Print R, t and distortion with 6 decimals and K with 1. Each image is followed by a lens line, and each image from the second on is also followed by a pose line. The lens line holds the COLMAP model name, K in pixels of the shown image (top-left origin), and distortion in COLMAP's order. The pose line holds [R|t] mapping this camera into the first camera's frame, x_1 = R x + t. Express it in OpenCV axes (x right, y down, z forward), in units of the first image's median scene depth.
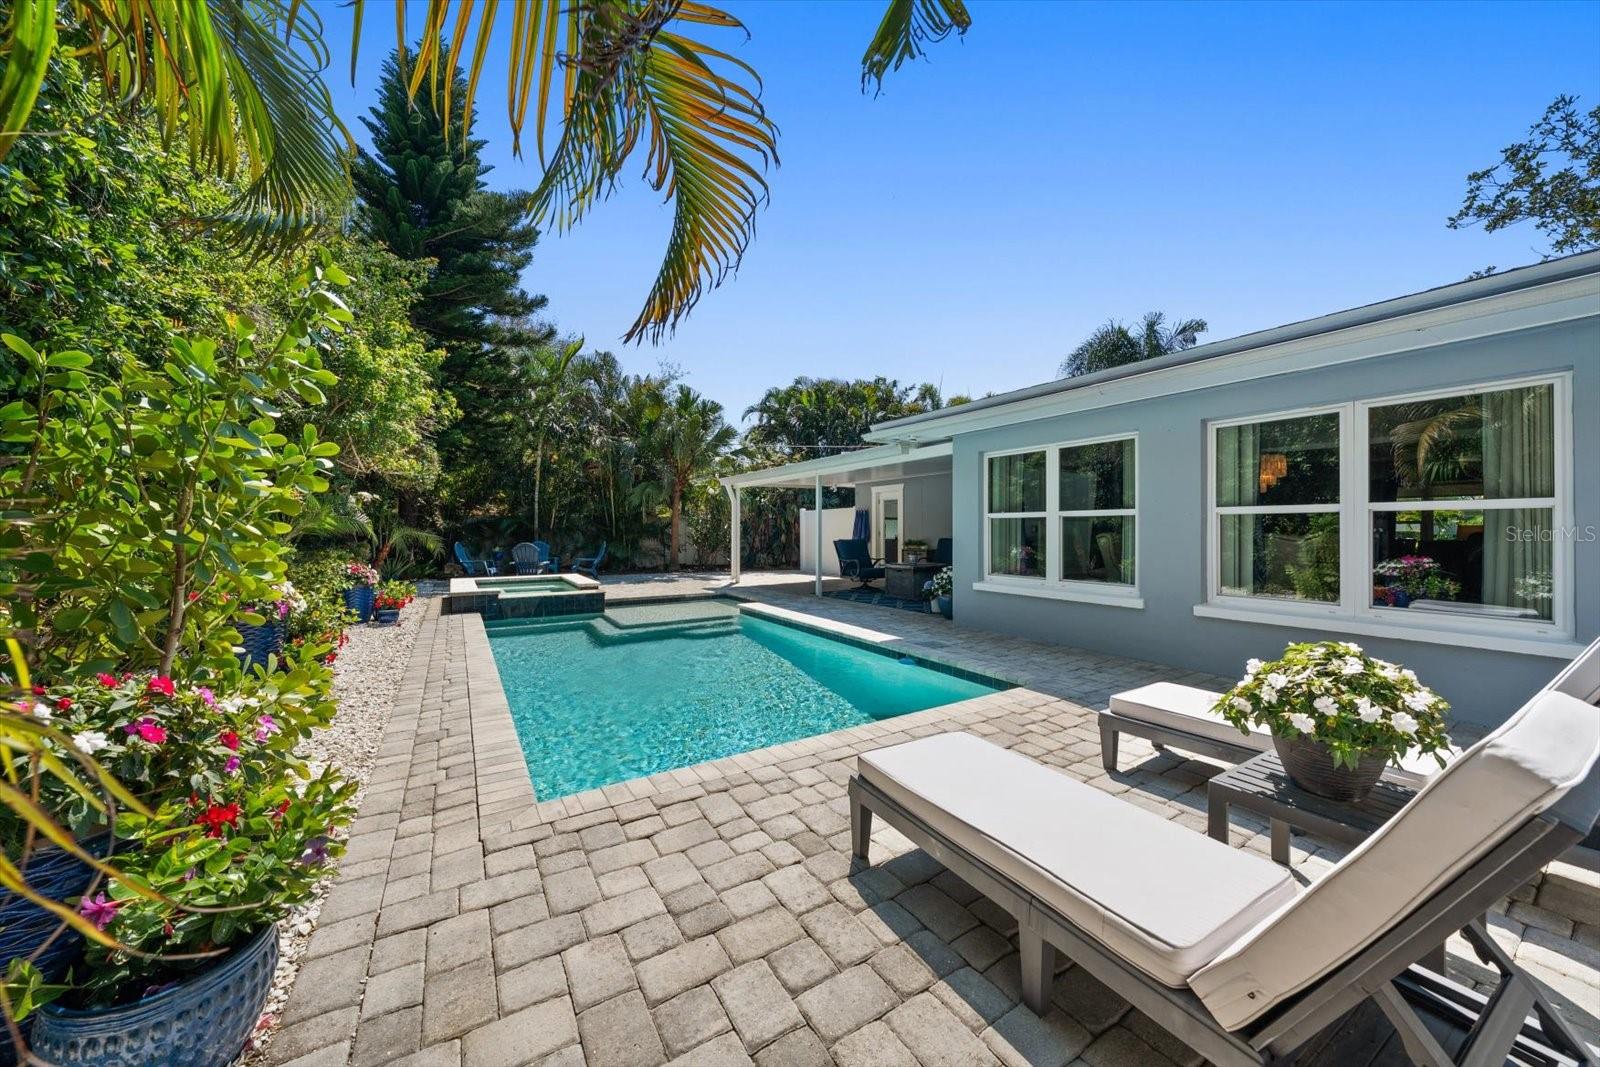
lens RADIAL K [[554.5, 0, 800.2], [0, 554.5, 526.6], [0, 0, 1]] dist [-0.002721, -0.000070]
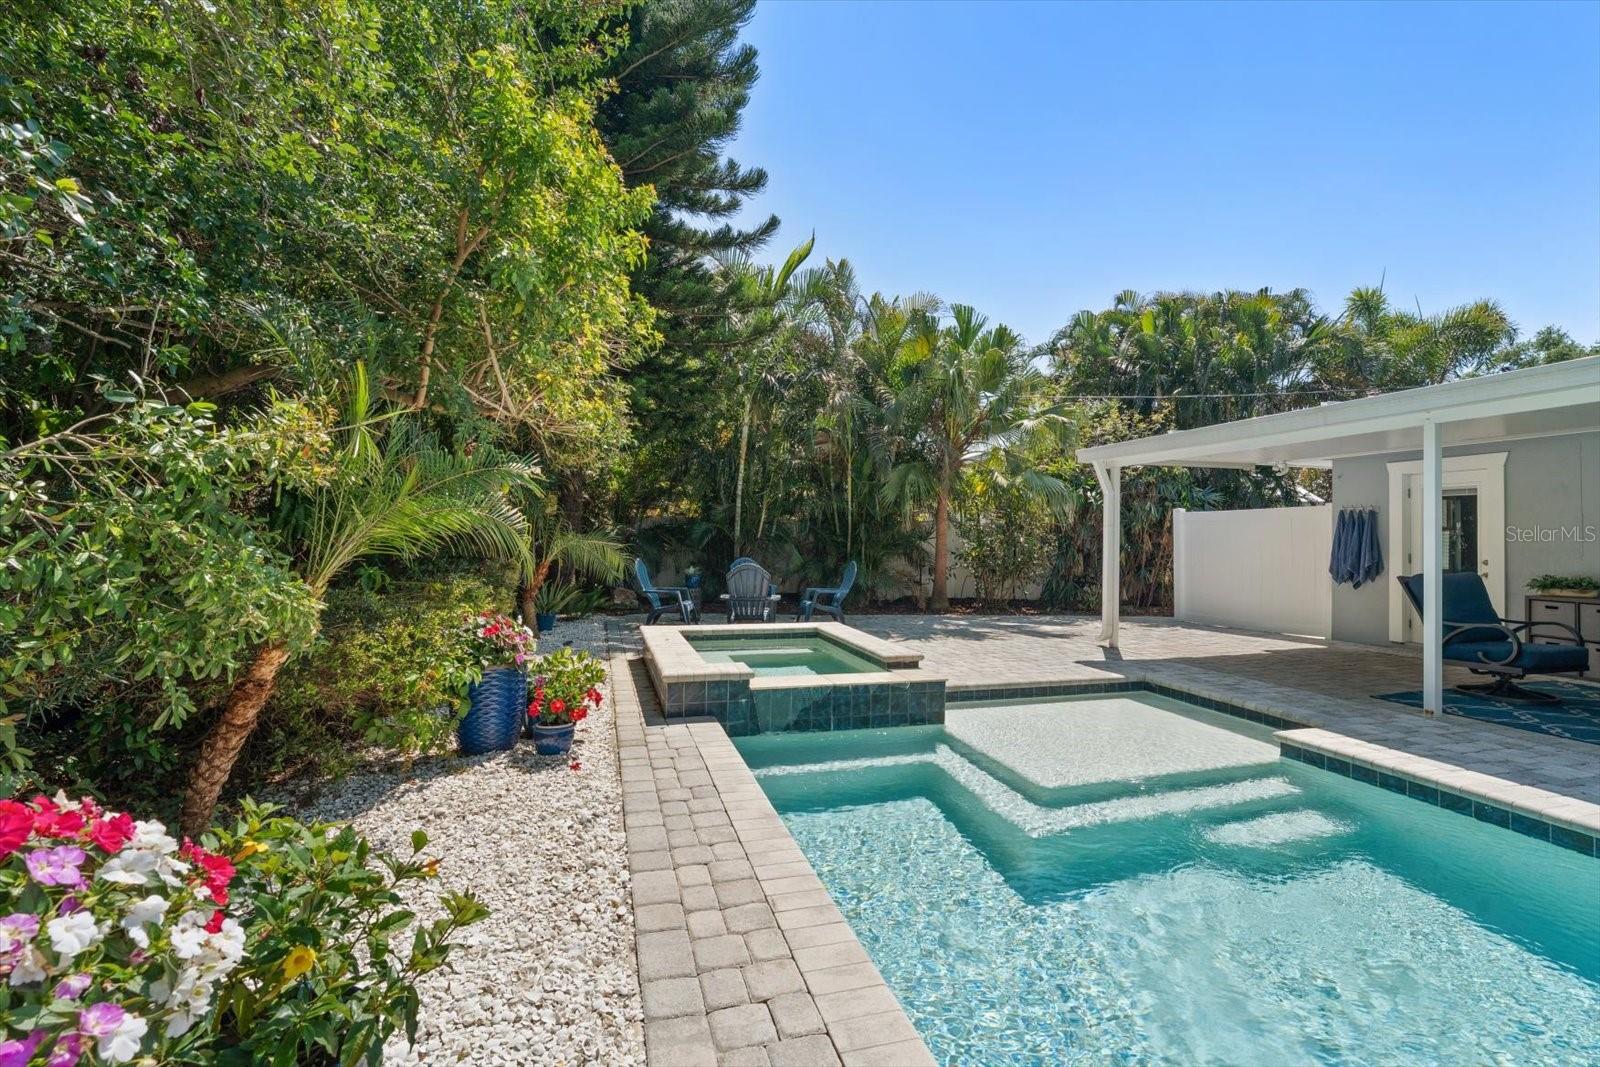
lens RADIAL K [[632.3, 0, 756.9], [0, 632.3, 521.9], [0, 0, 1]] dist [0.020683, -0.000041]
pose [[0.955154, 0.007953, -0.296003, -0.242872], [-0.014163, 0.999722, -0.018843, -0.001444], [0.295771, 0.022191, 0.955001, 0.308917]]
